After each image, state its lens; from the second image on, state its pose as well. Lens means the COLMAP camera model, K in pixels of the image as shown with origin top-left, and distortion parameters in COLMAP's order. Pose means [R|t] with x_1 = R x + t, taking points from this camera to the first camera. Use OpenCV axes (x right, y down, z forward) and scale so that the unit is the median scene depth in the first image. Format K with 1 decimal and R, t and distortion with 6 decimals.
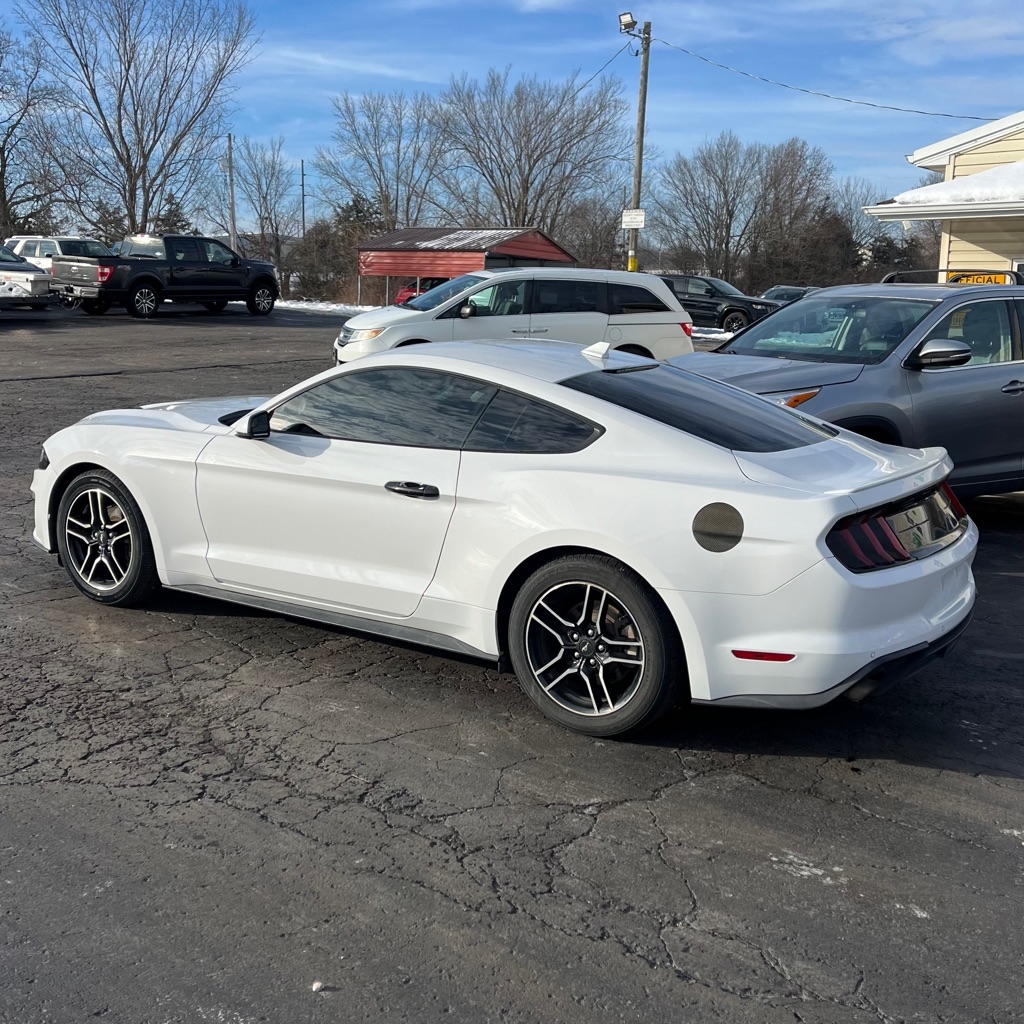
lens RADIAL K [[1296.6, 0, 512.0], [0, 1296.6, 512.0], [0, 0, 1]] dist [0.029534, -0.030792]
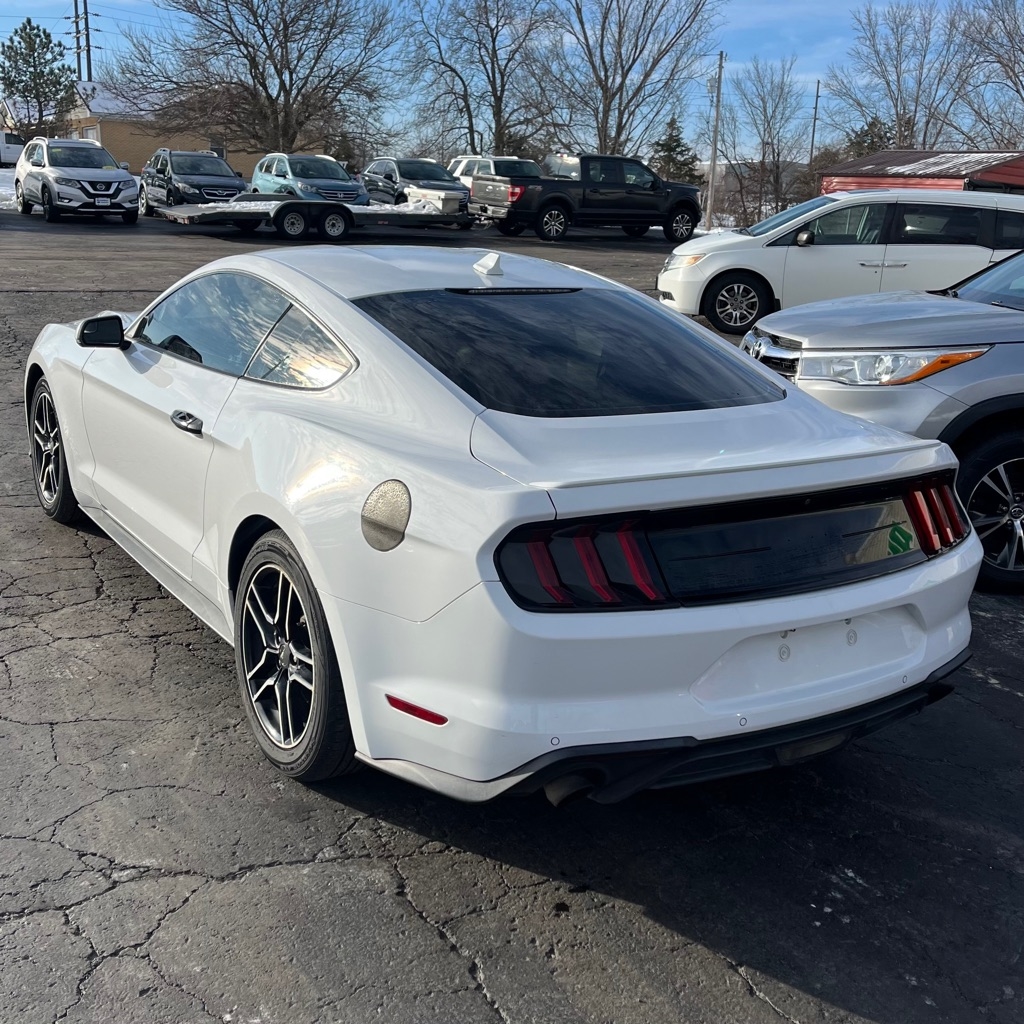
lens RADIAL K [[1296.6, 0, 512.0], [0, 1296.6, 512.0], [0, 0, 1]] dist [0.029534, -0.030792]
pose [[0.894523, 0.123801, -0.429538, 0.123543], [-0.104037, 0.992156, 0.069299, -0.010695], [0.434748, -0.017302, 0.900386, 0.098690]]
